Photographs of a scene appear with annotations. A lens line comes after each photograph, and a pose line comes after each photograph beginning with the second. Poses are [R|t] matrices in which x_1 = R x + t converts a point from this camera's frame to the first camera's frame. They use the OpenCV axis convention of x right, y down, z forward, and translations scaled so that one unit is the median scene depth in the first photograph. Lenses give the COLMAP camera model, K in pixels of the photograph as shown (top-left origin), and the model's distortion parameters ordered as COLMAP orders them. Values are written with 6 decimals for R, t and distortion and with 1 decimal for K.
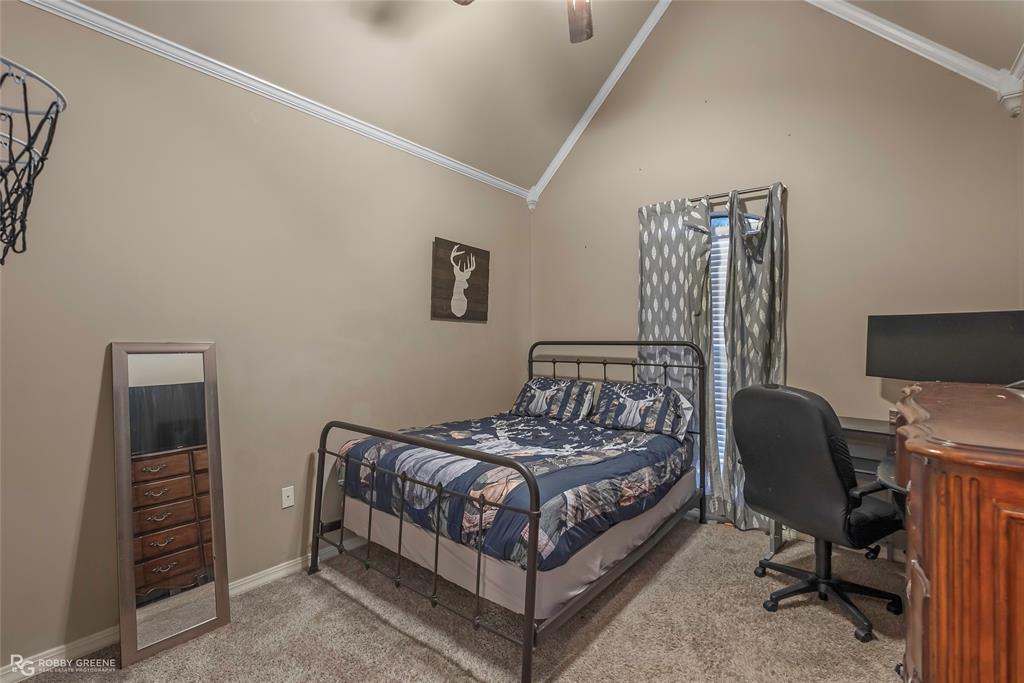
lens RADIAL K [[467.4, 0, 520.3], [0, 467.4, 339.5], [0, 0, 1]] dist [-0.000874, 0.001665]
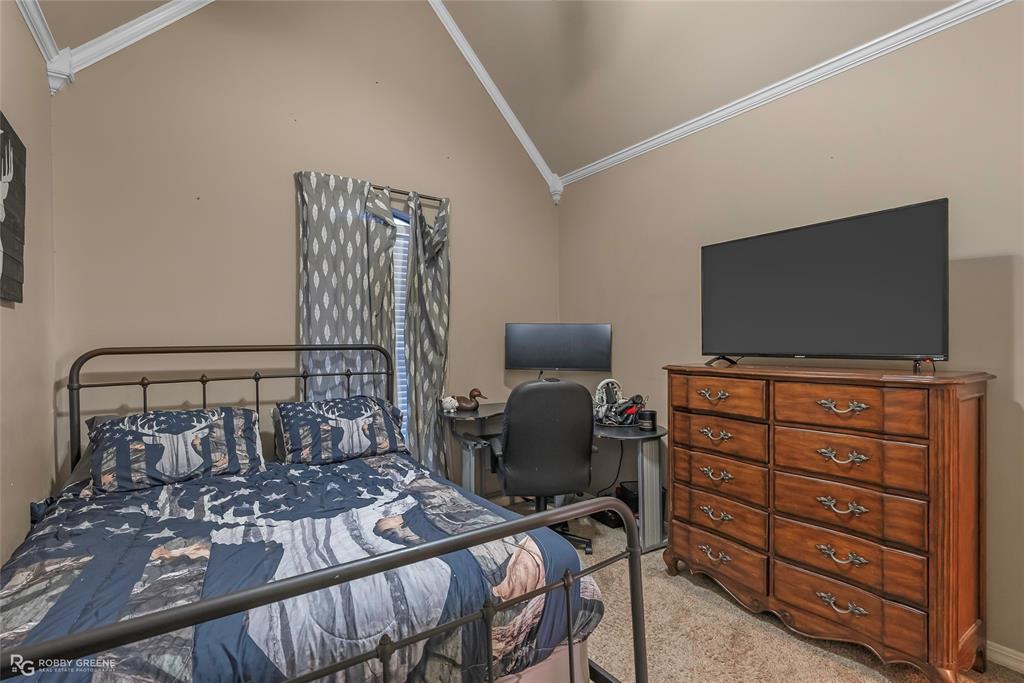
lens RADIAL K [[467.4, 0, 517.0], [0, 467.4, 345.1], [0, 0, 1]] dist [-0.000874, 0.001665]
pose [[0.294996, -0.007171, 0.955472, -0.394039], [0.009224, 0.999947, 0.004656, 0.002992], [-0.955454, 0.007440, 0.295046, 0.462717]]
